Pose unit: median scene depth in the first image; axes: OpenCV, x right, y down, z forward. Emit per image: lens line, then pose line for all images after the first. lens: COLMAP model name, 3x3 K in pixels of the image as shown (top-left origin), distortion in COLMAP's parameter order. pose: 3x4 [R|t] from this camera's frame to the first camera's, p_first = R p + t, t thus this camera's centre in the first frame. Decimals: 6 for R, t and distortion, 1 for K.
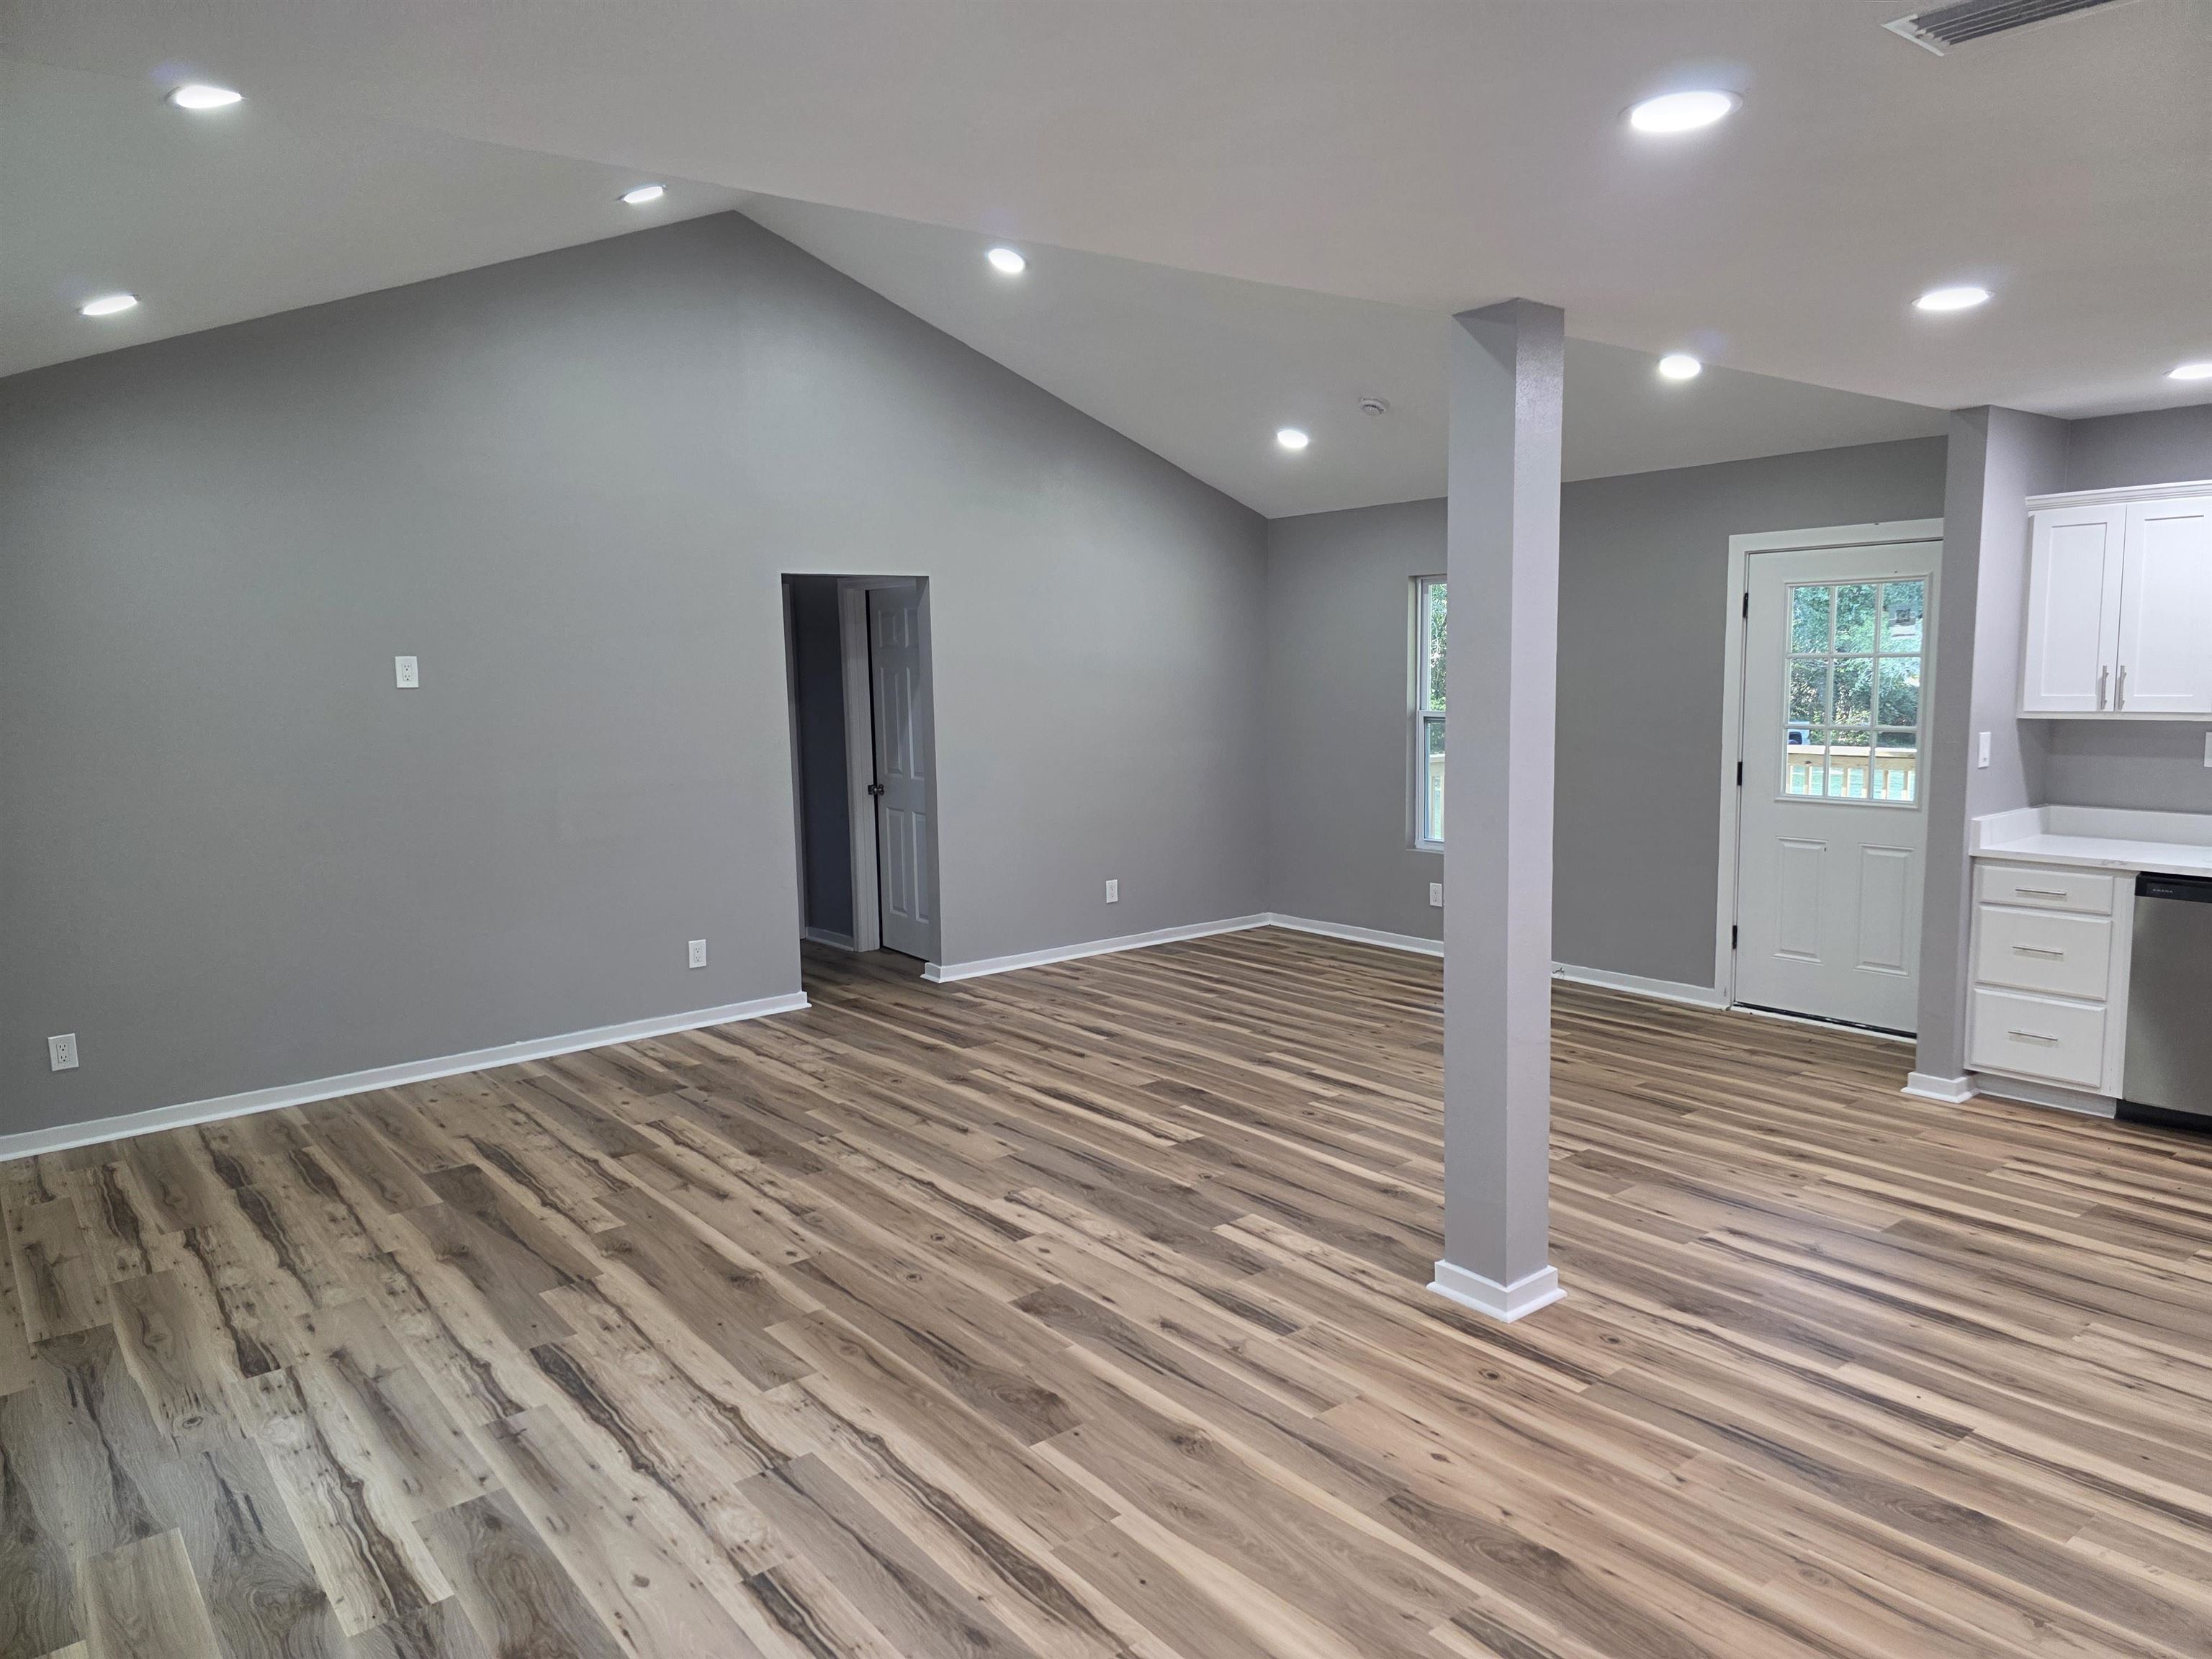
lens RADIAL K [[1474.1, 0, 1106.0], [0, 1474.1, 829.5], [0, 0, 1]] dist [0.070142, -0.058628]
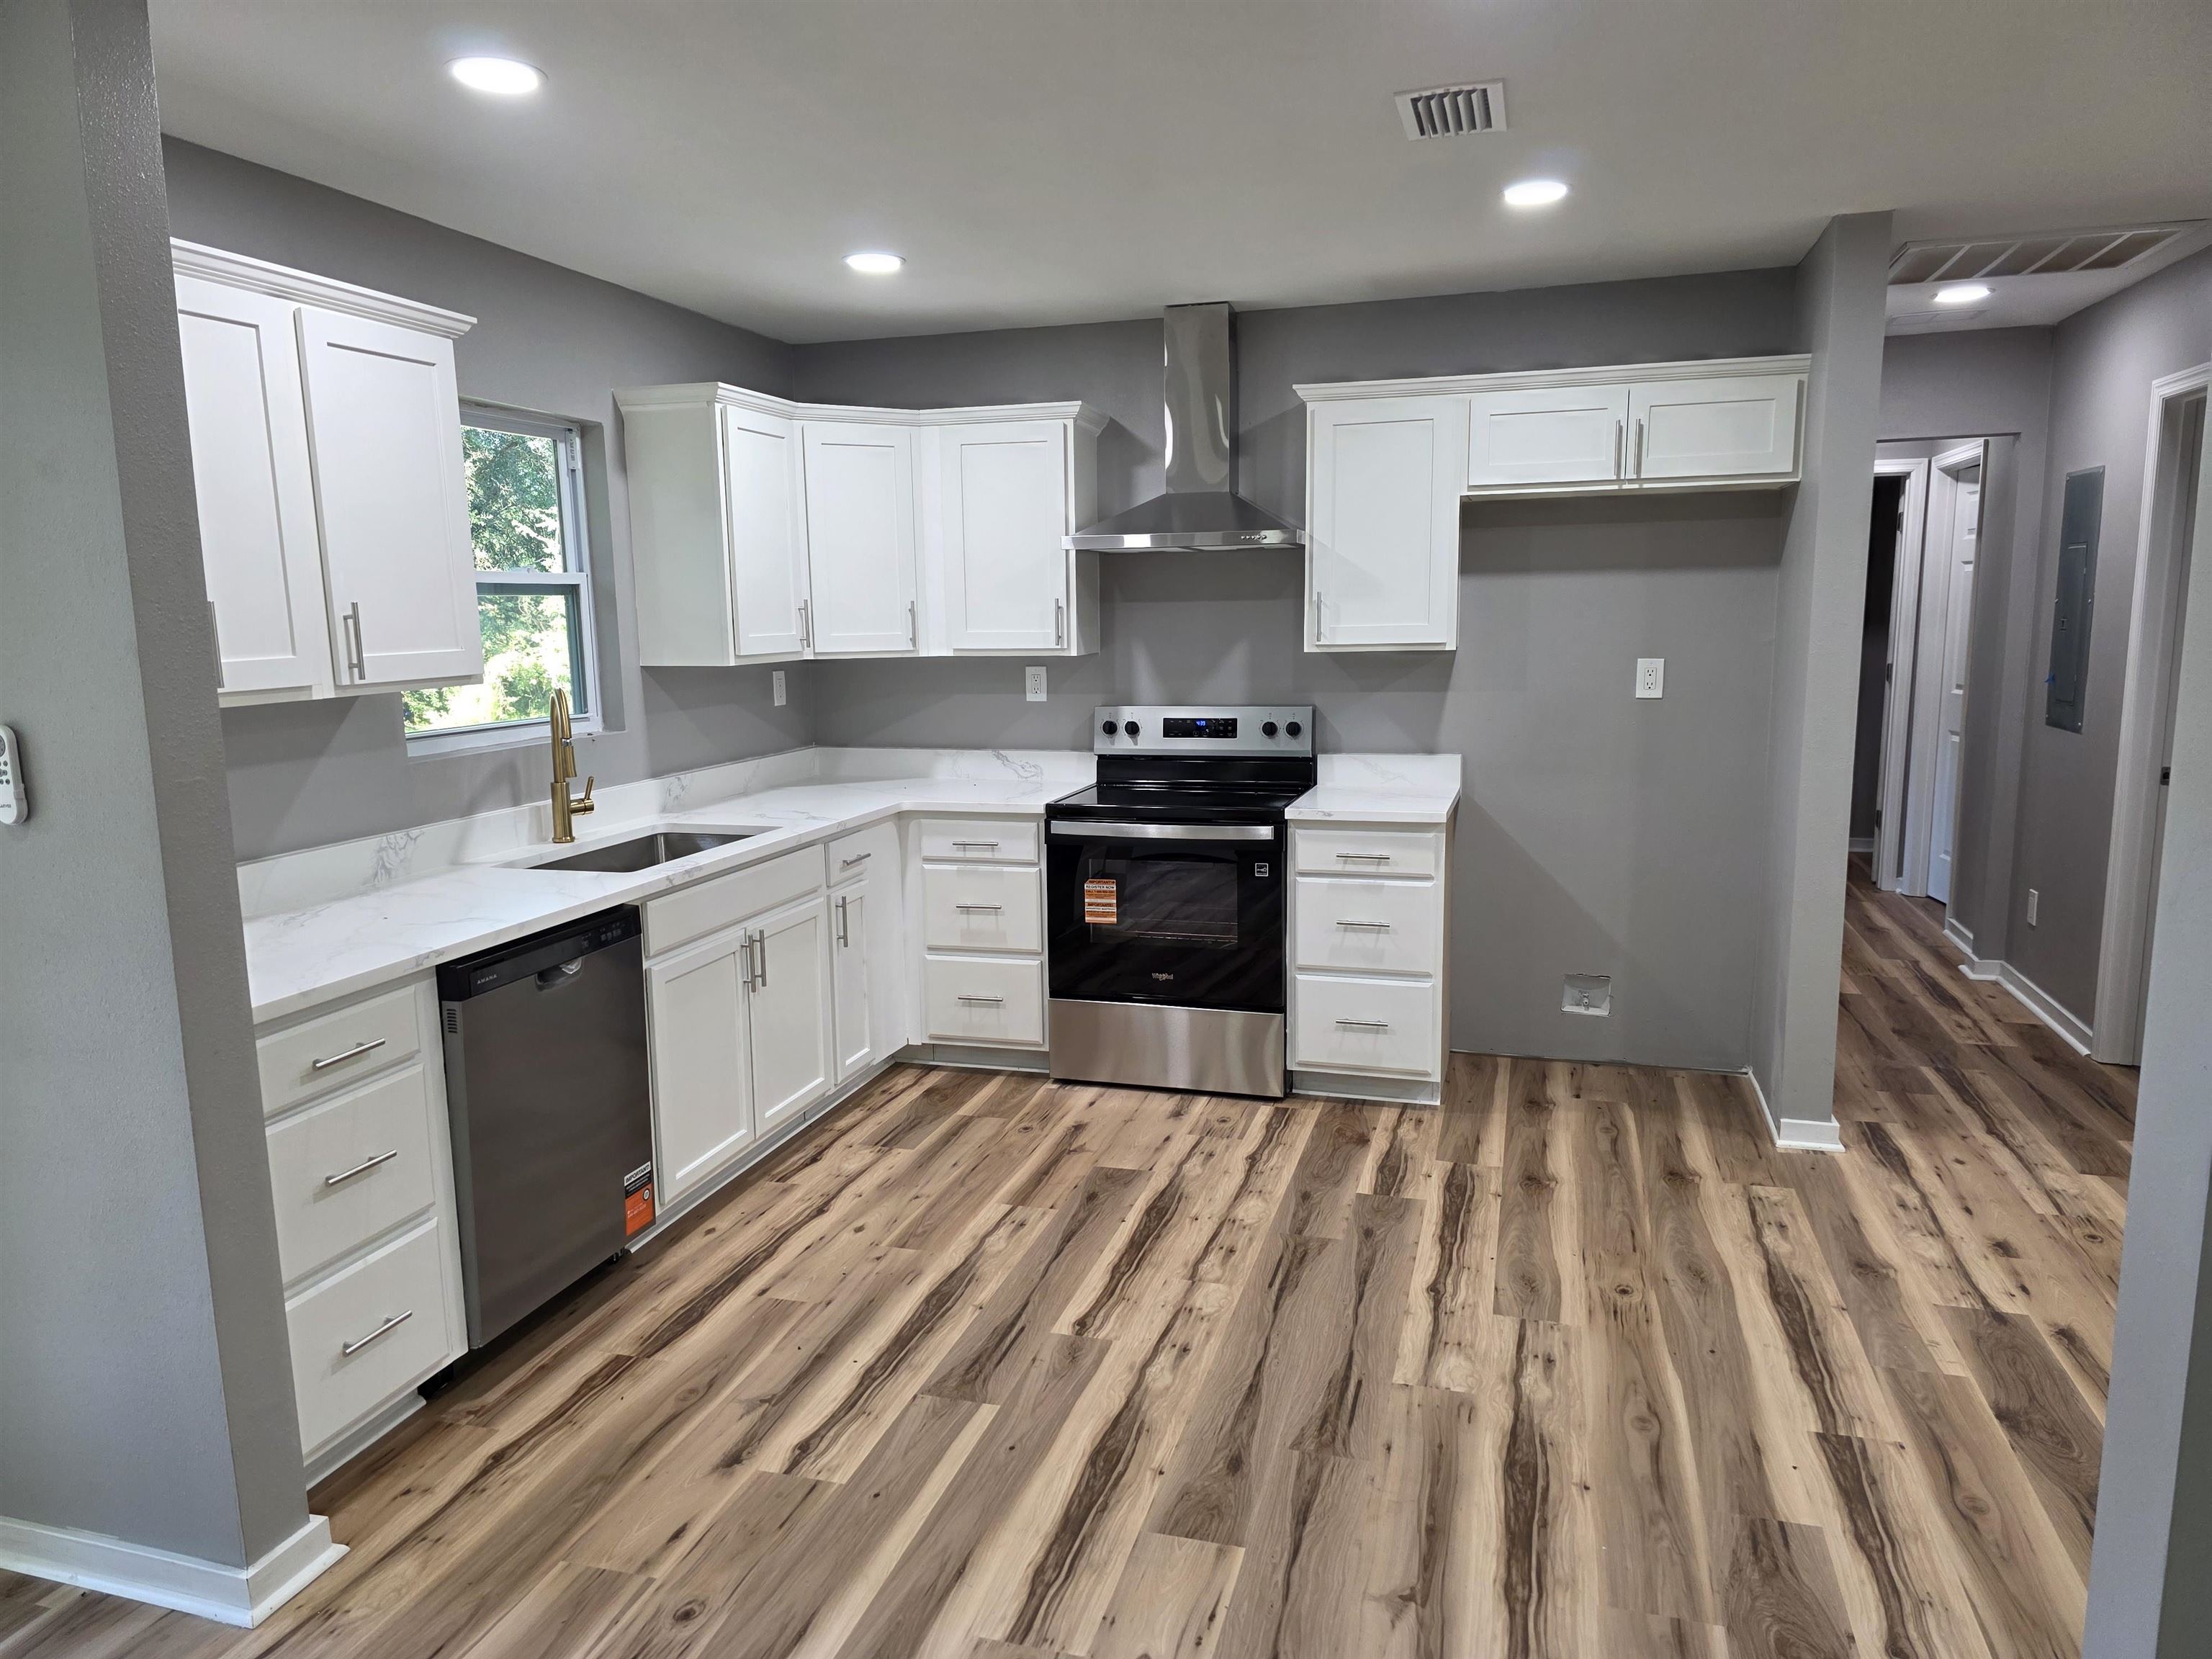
lens RADIAL K [[1464.5, 0, 1106.0], [0, 1464.5, 829.5], [0, 0, 1]] dist [0.079837, -0.070129]
pose [[-0.565811, -0.098092, 0.818679, 0.117380], [0.128316, 0.970326, 0.204945, -0.141613], [-0.814489, 0.221010, -0.536435, 1.461671]]
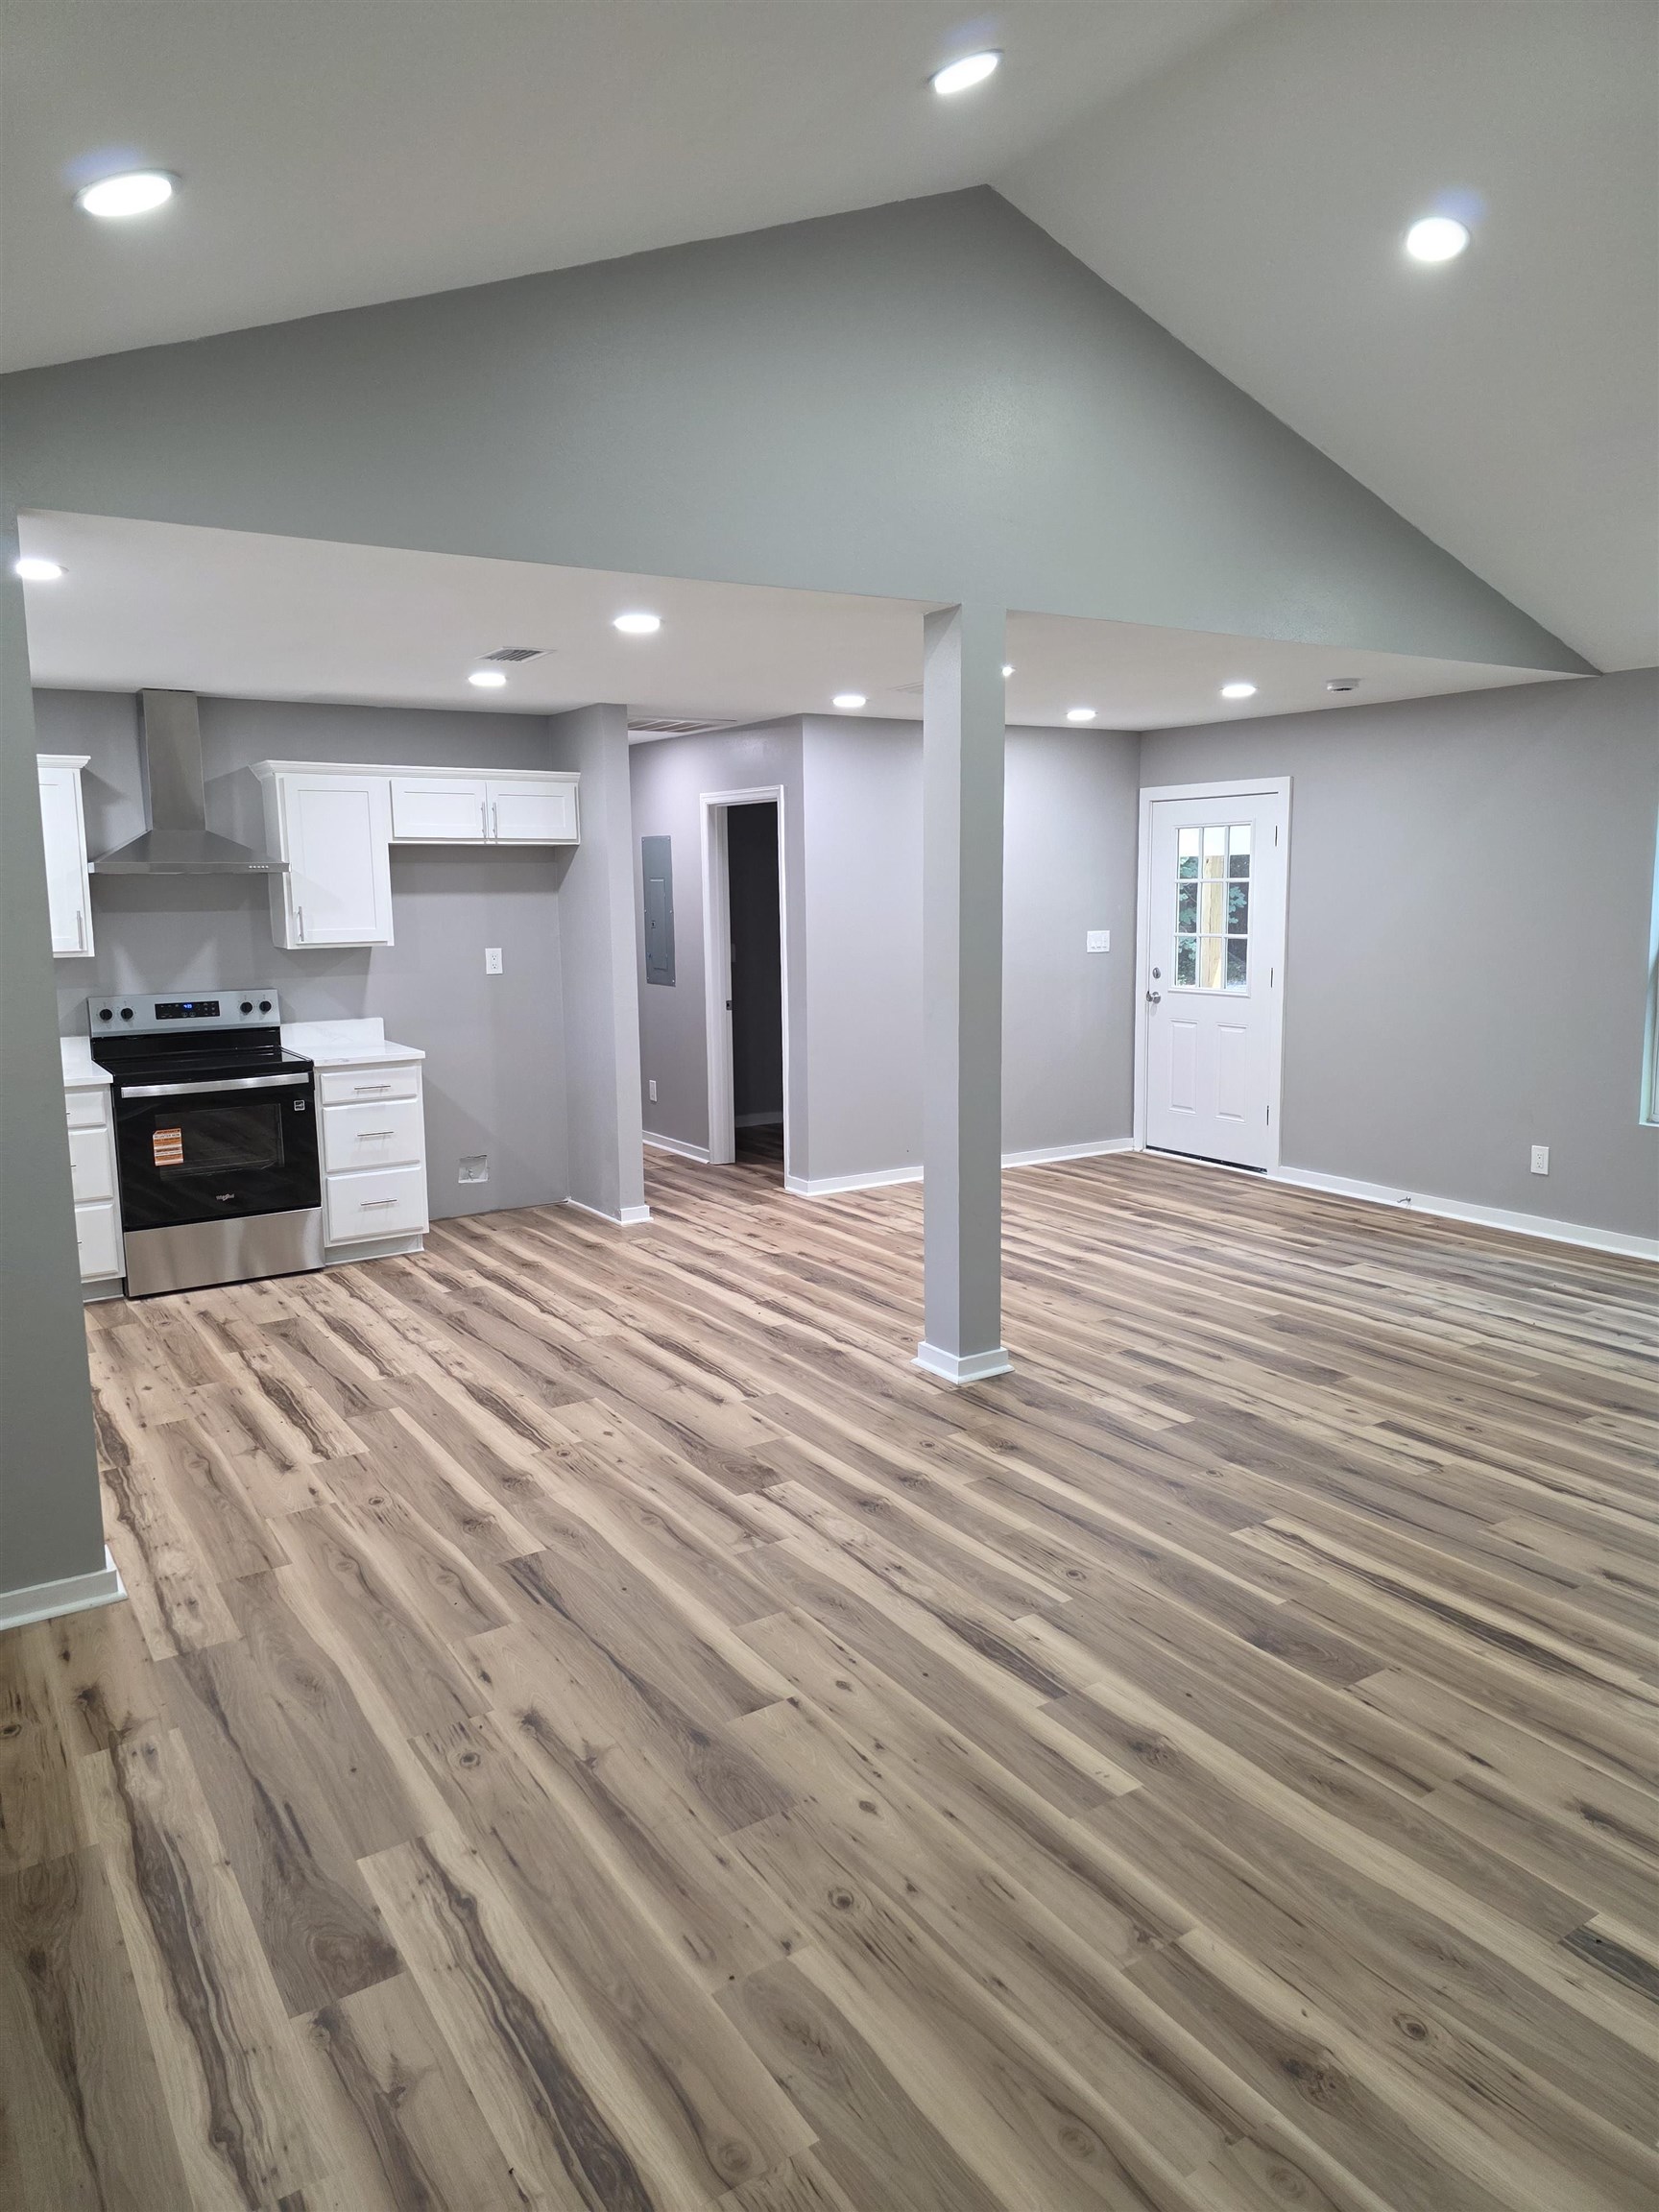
lens RADIAL K [[1464.5, 0, 819.4], [0, 1464.5, 1081.9], [0, 0, 1]] dist [0.079837, -0.070129]
pose [[-0.993431, 0.017971, 0.113014, 0.245111], [0.046564, 0.965616, 0.255768, -0.274045], [-0.104531, 0.259350, -0.960110, 2.260630]]
